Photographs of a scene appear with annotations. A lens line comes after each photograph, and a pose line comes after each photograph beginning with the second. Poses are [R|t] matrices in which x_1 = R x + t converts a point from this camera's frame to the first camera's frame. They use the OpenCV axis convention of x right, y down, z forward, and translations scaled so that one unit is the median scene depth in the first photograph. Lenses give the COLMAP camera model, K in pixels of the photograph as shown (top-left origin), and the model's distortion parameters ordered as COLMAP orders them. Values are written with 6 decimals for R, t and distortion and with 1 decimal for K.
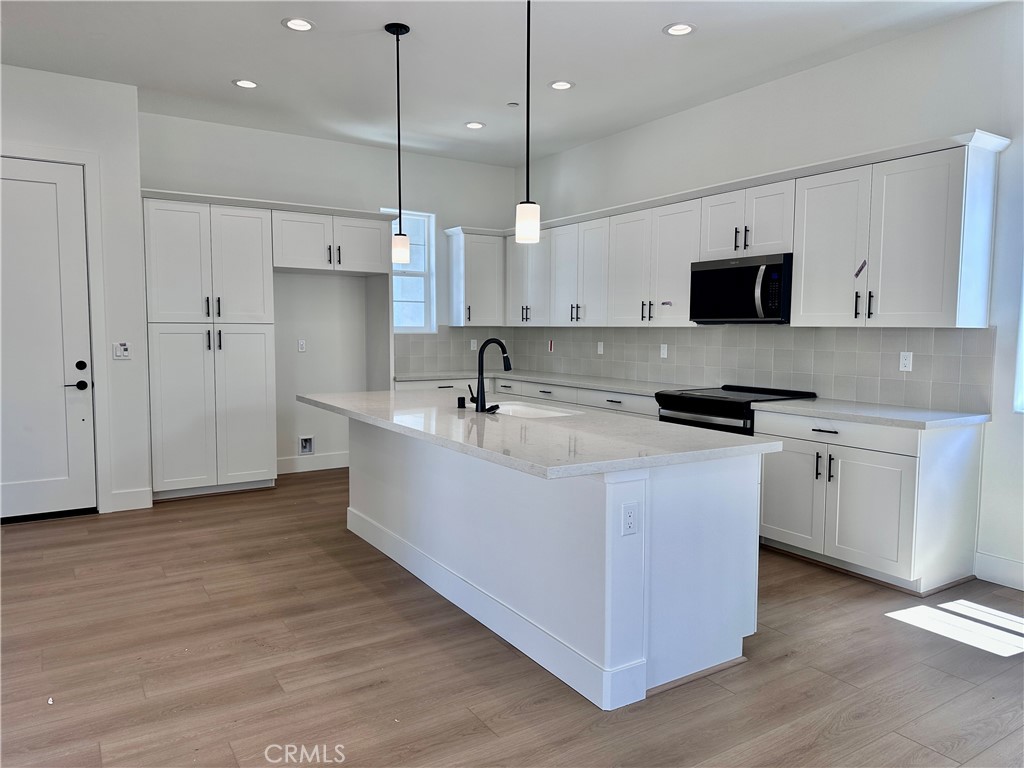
lens RADIAL K [[707.0, 0, 512.0], [0, 707.0, 384.0], [0, 0, 1]] dist [0.091499, -0.129859]
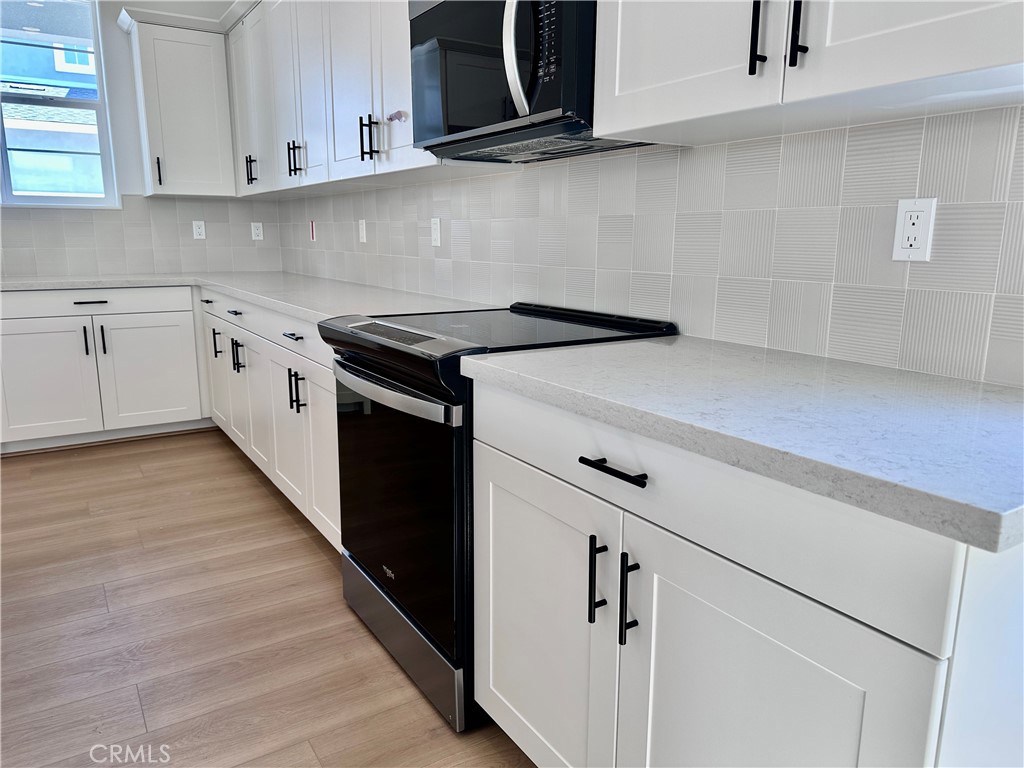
lens RADIAL K [[717.8, 0, 512.0], [0, 717.8, 384.0], [0, 0, 1]] dist [0.146466, -0.135853]
pose [[0.999930, -0.001708, 0.011719, 0.354584], [0.000260, 0.992479, 0.122417, -0.003761], [-0.011840, -0.122405, 0.992410, 0.645817]]
